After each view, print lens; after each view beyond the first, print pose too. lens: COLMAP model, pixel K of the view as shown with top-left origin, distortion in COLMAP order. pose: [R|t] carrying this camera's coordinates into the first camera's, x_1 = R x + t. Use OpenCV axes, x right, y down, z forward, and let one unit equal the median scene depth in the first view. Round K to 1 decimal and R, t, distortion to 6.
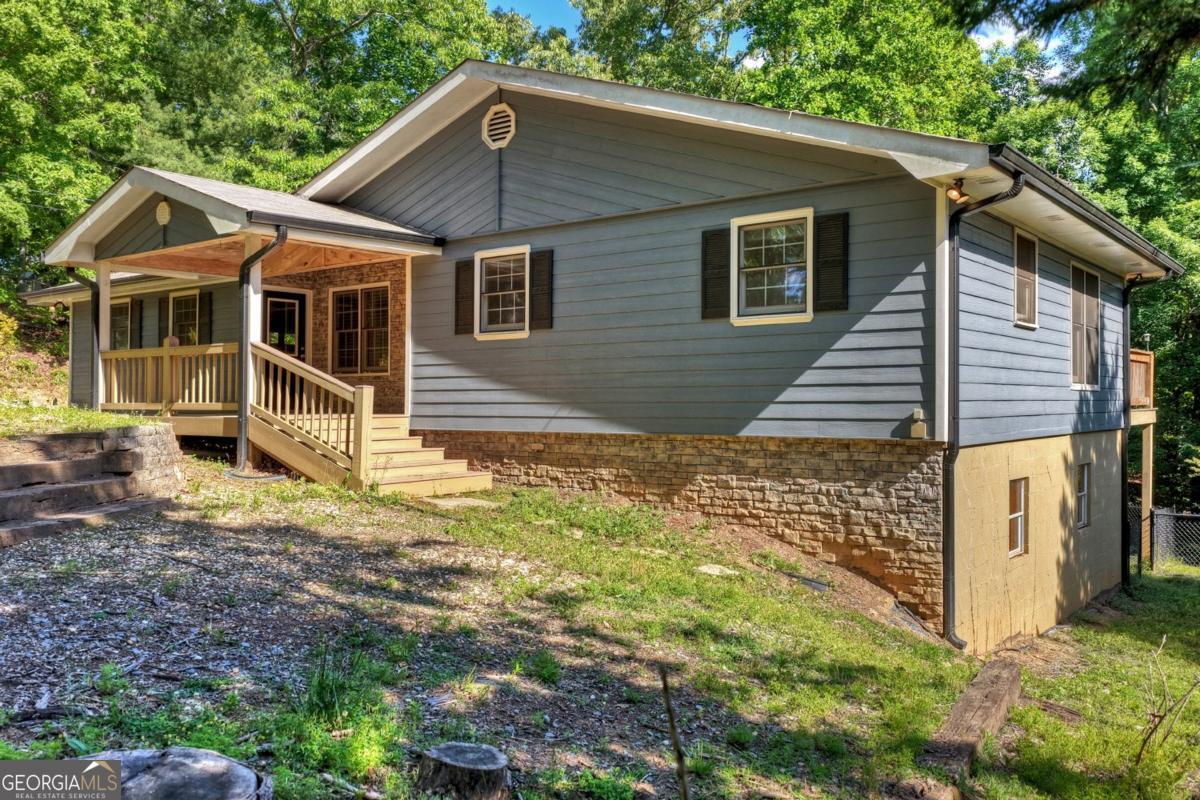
lens RADIAL K [[993.7, 0, 601.1], [0, 993.7, 392.7], [0, 0, 1]] dist [-0.007914, 0.024315]
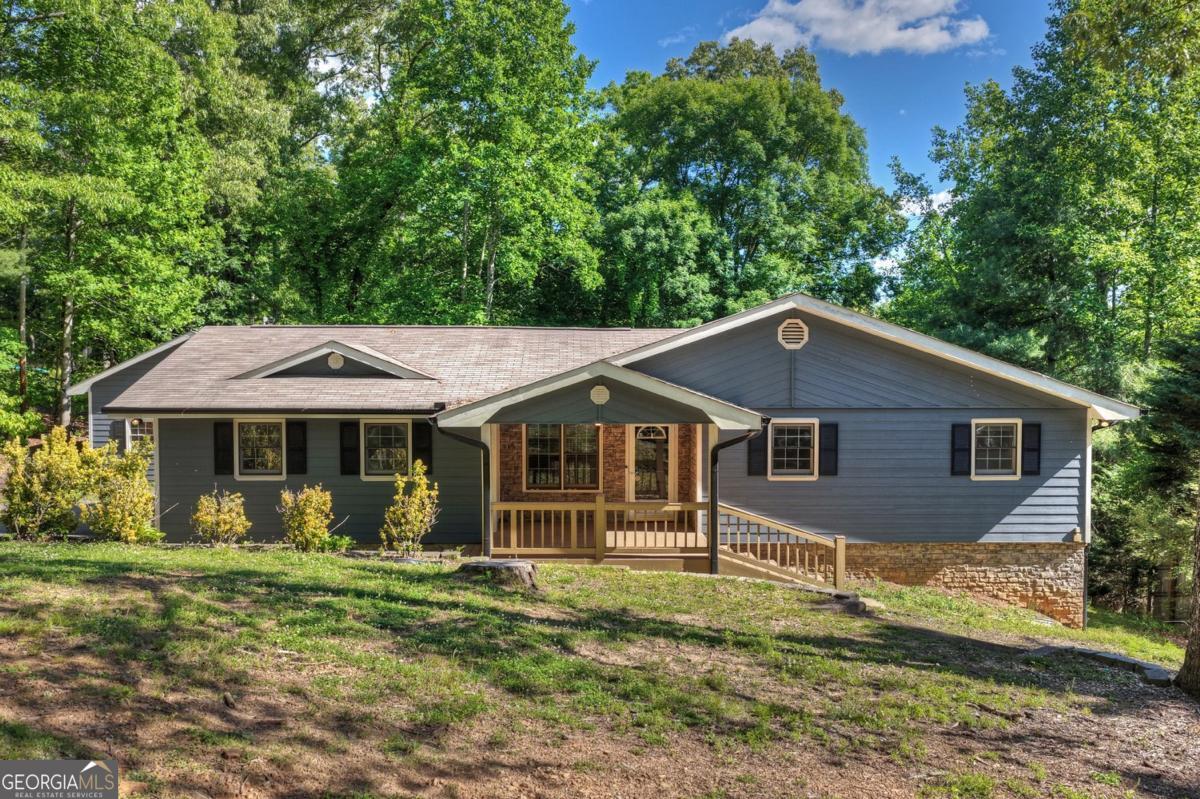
lens RADIAL K [[993.7, 0, 598.6], [0, 993.7, 406.6], [0, 0, 1]] dist [-0.007914, 0.024315]
pose [[0.771752, -0.022824, 0.635513, -1.538309], [-0.011700, 0.998677, 0.050075, -0.286764], [-0.635815, -0.046081, 0.770464, 0.076731]]
